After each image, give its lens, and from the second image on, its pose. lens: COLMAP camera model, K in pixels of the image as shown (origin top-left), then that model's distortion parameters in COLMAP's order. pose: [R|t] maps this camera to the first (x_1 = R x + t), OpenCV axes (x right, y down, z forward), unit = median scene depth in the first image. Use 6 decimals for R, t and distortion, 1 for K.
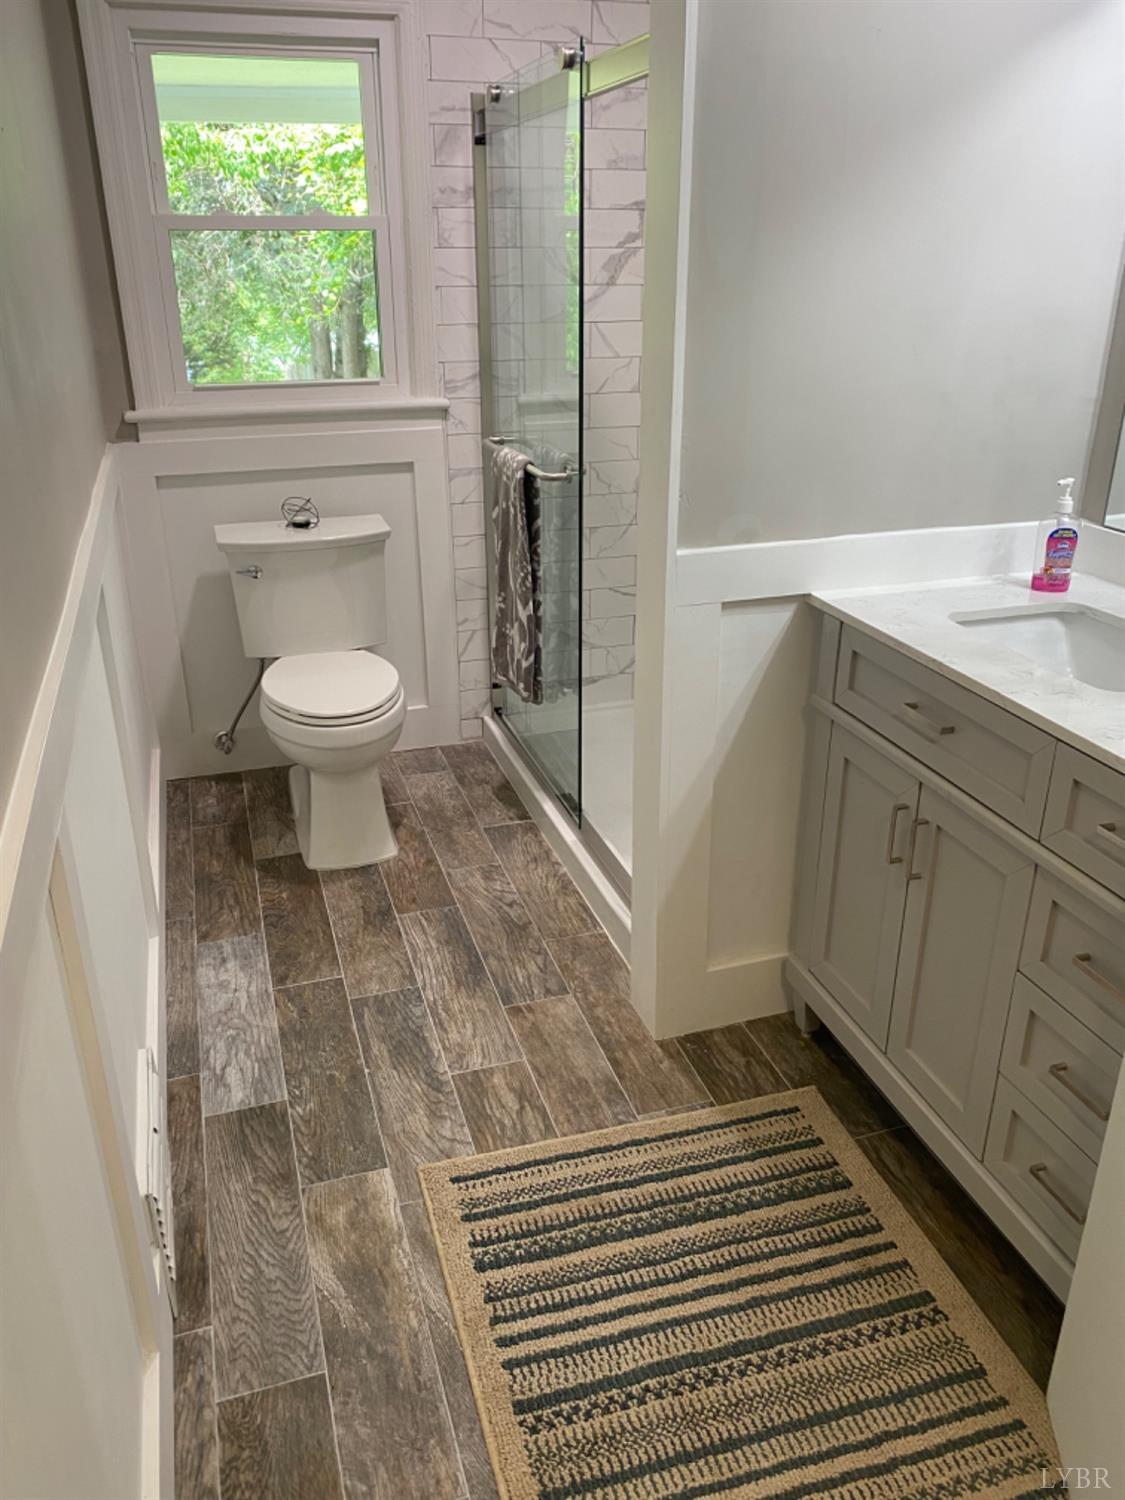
lens RADIAL K [[1137.1, 0, 562.5], [0, 1137.1, 750.0], [0, 0, 1]] dist [-0.004590, 0.001412]
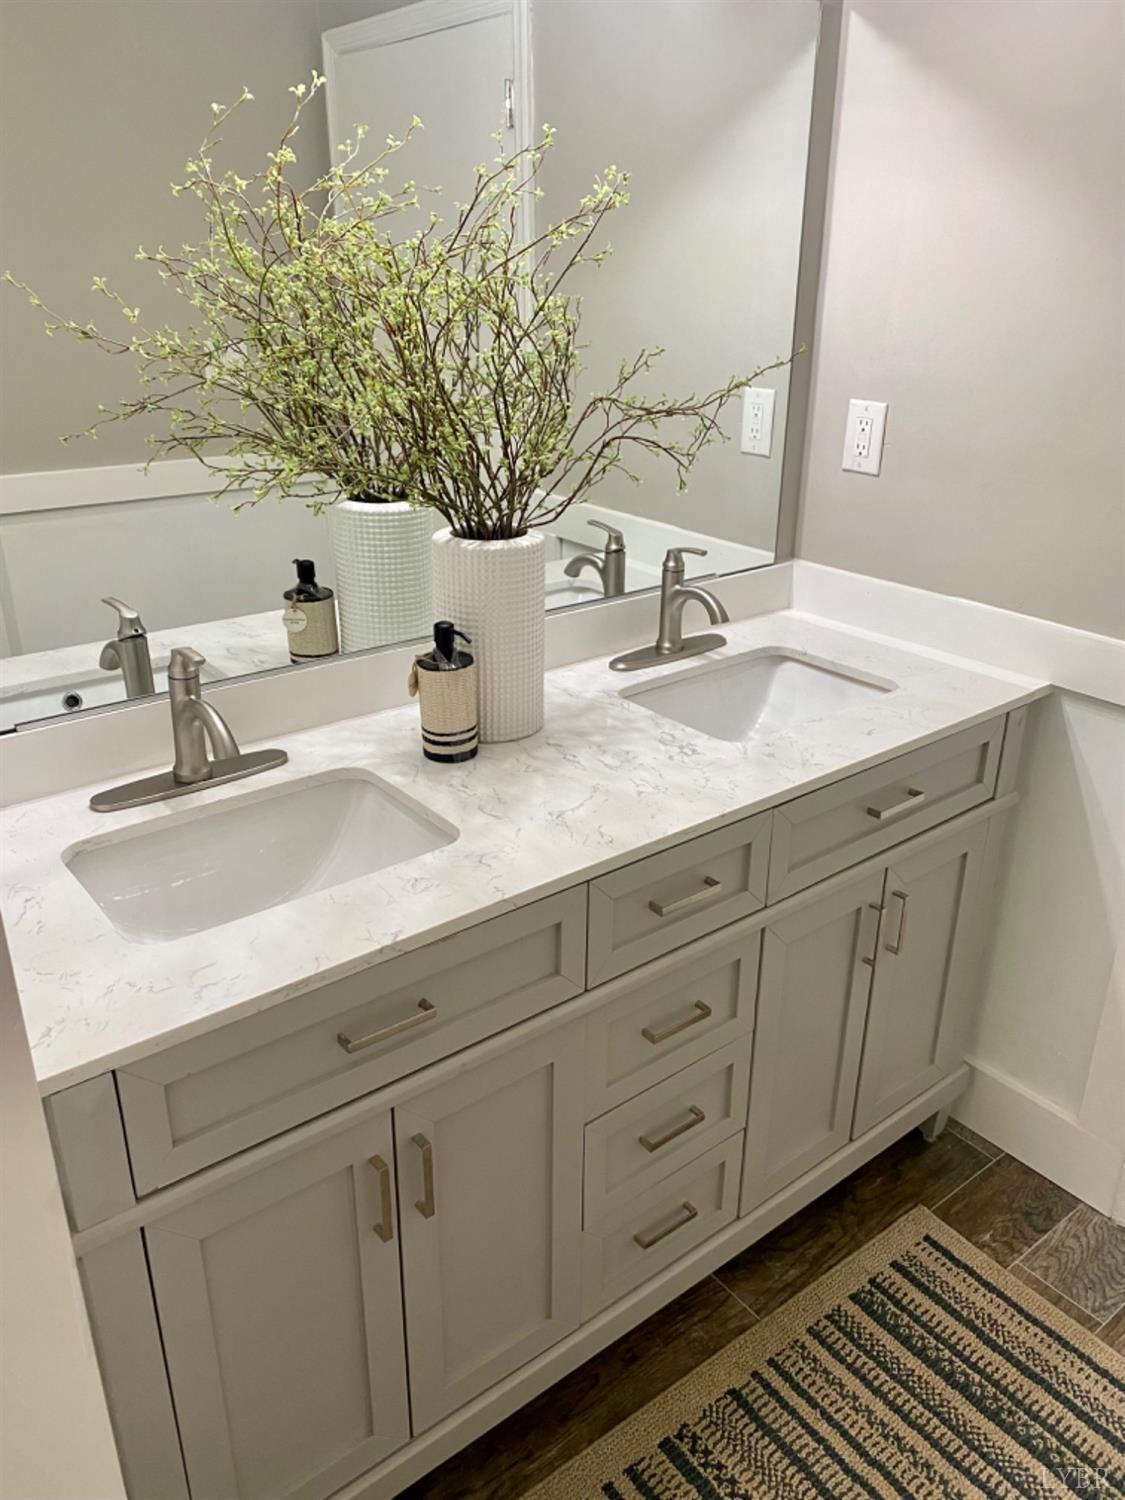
lens RADIAL K [[1137.1, 0, 562.5], [0, 1137.1, 750.0], [0, 0, 1]] dist [-0.004590, 0.001412]
pose [[-0.359128, -0.375645, 0.854353, -0.090395], [0.348053, 0.795476, 0.496062, -0.183436], [-0.865960, 0.475510, -0.154933, 0.382478]]
